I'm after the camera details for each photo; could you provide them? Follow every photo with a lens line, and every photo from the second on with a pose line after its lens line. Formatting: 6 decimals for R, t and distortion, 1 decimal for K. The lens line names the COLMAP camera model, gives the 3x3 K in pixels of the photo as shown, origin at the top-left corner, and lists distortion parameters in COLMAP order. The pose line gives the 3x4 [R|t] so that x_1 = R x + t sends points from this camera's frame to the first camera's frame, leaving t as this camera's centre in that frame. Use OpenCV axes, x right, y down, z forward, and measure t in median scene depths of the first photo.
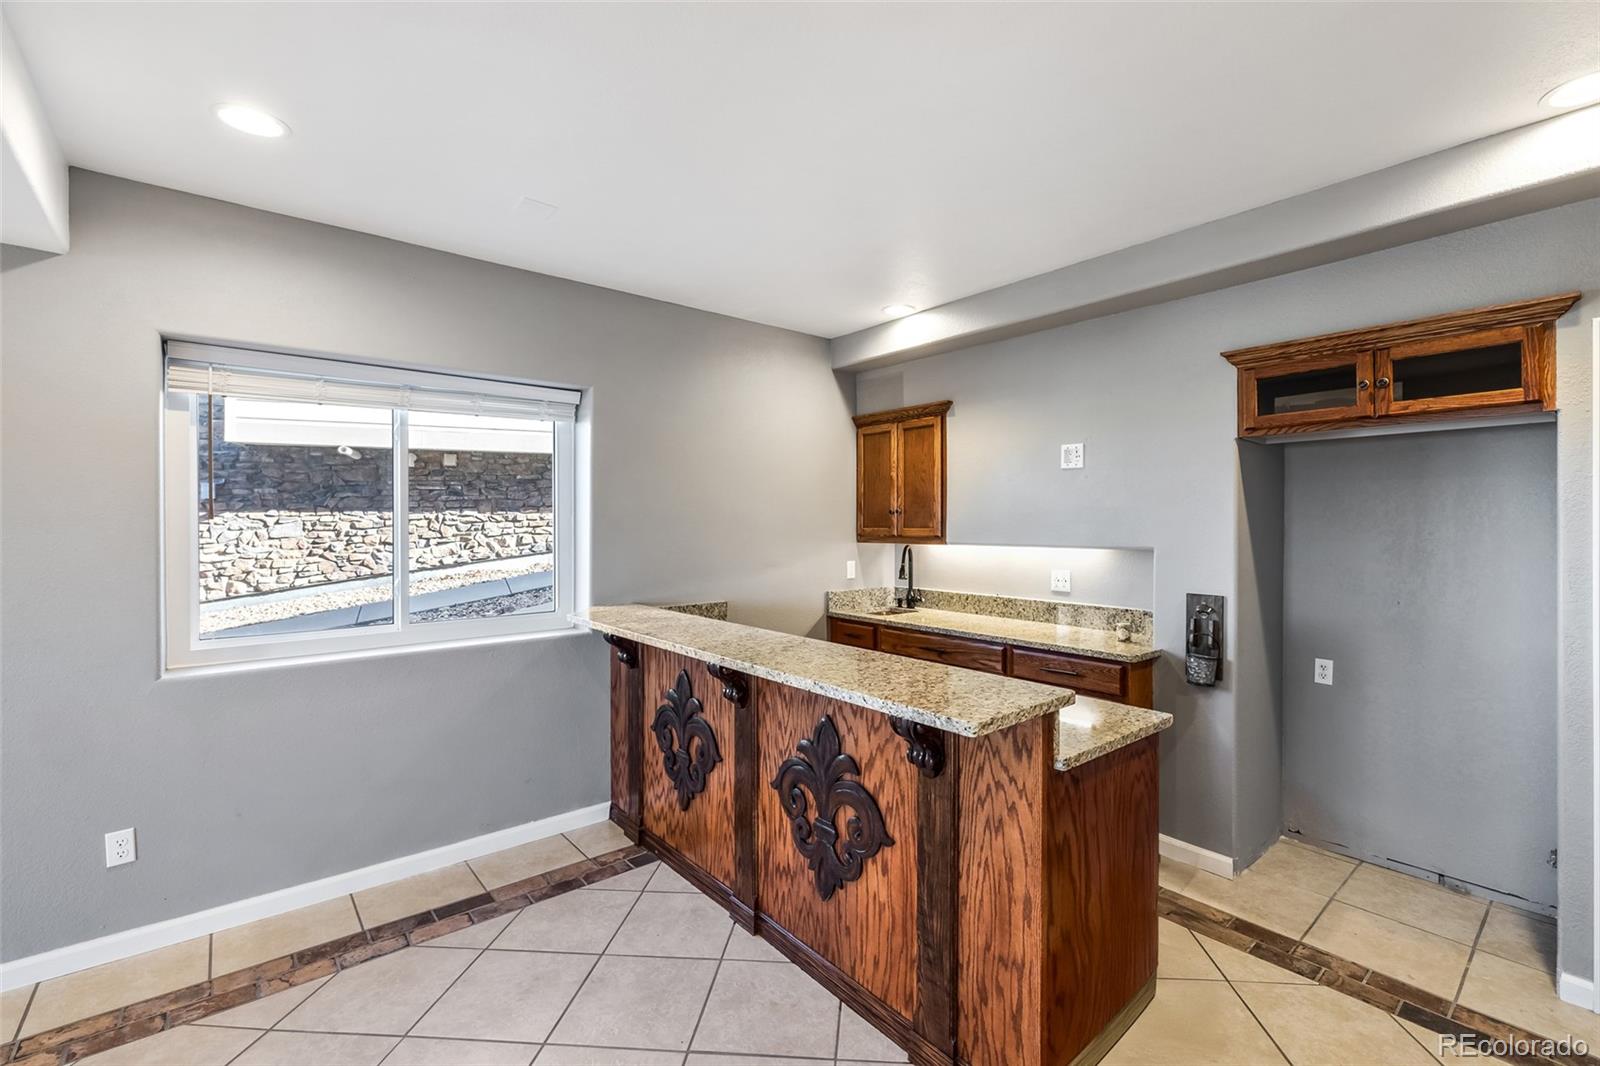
lens RADIAL K [[695.2, 0, 847.8], [0, 695.2, 526.6], [0, 0, 1]] dist [-0.002363, -0.000365]
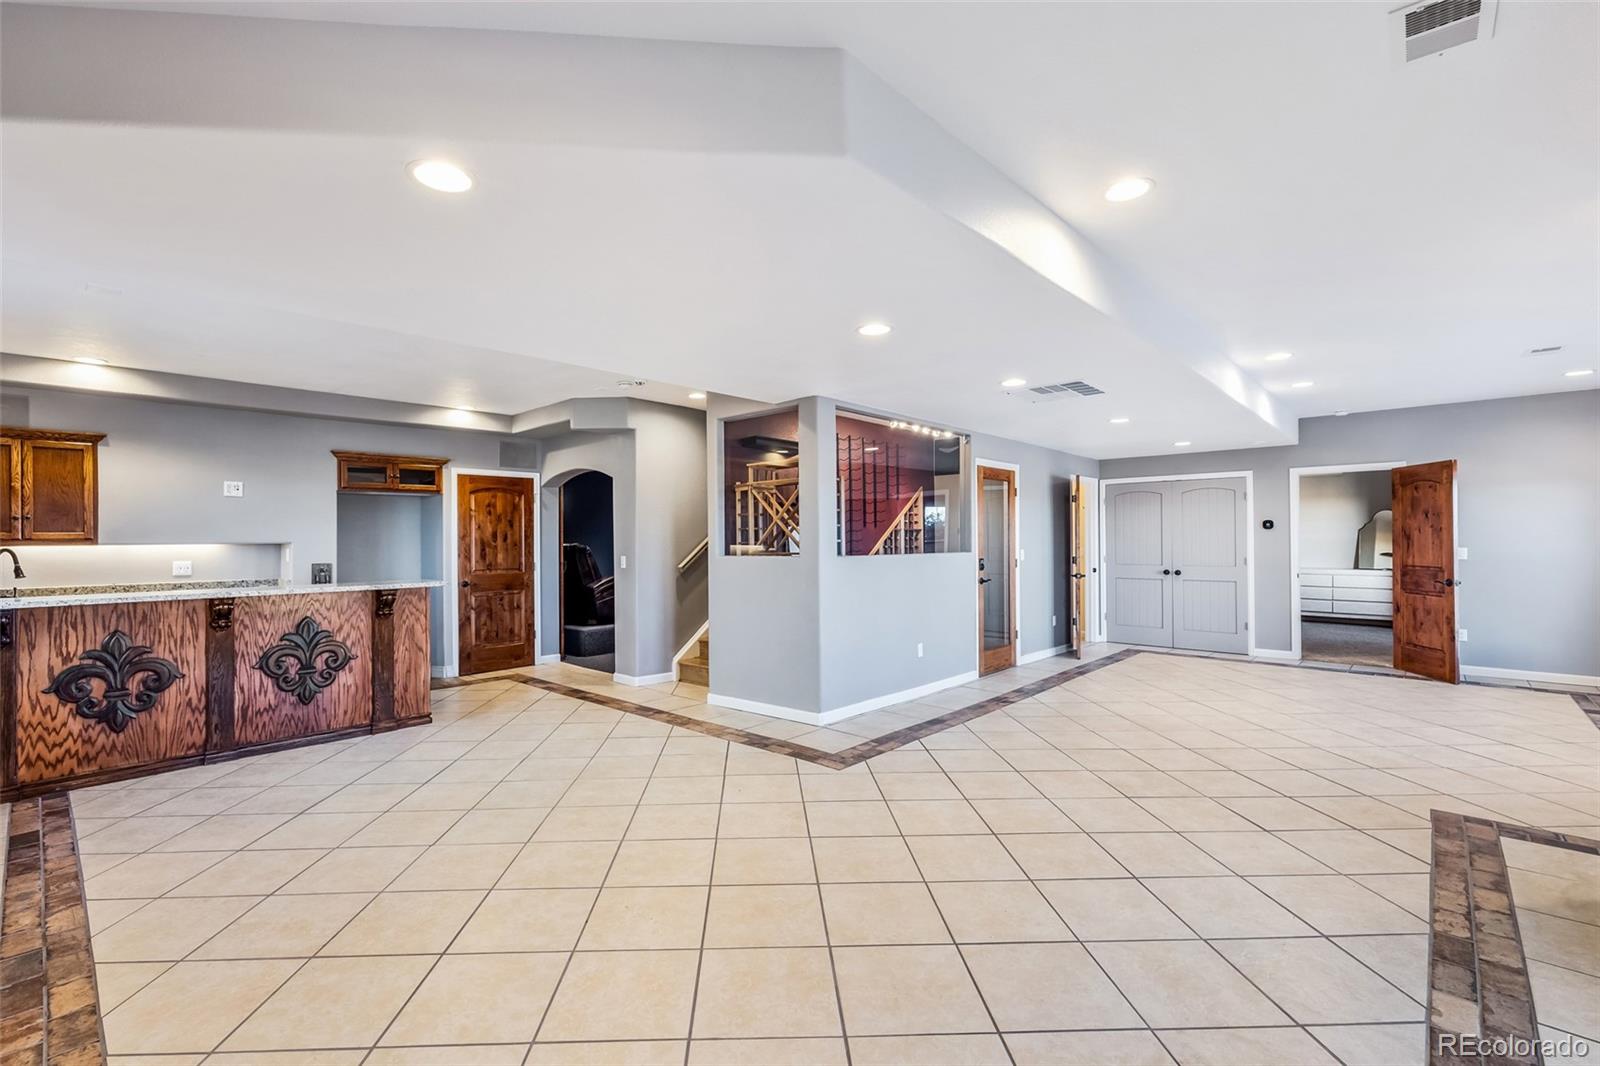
lens RADIAL K [[694.4, 0, 793.5], [0, 694.4, 532.8], [0, 0, 1]] dist [-0.001195, -0.000469]
pose [[-0.113995, 0.009647, 0.993434, -1.857570], [0.014736, 0.999859, -0.008018, 0.047244], [-0.993372, 0.013725, -0.114121, -0.182899]]
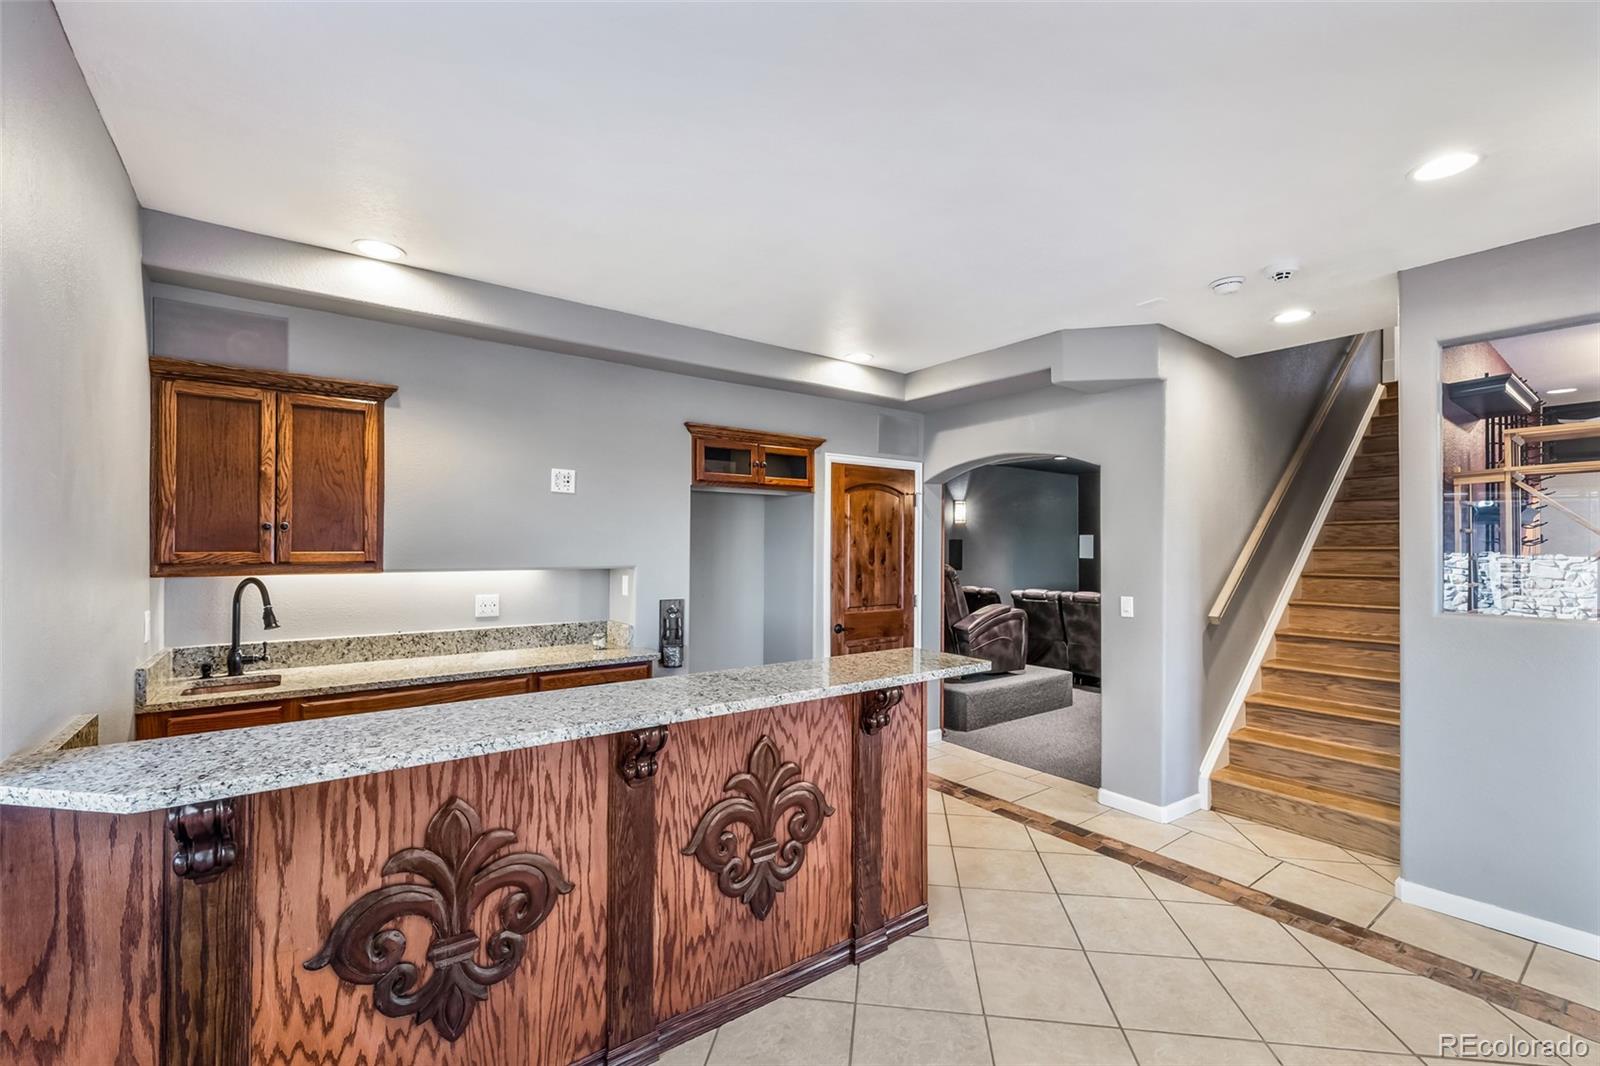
lens RADIAL K [[685.2, 0, 801.1], [0, 685.2, 538.0], [0, 0, 1]] dist [-0.001083, 0.000041]
pose [[0.077680, 0.010292, 0.996925, -0.838904], [-0.000559, 0.999947, -0.010279, -0.006684], [-0.996978, 0.000241, 0.077681, 0.705829]]
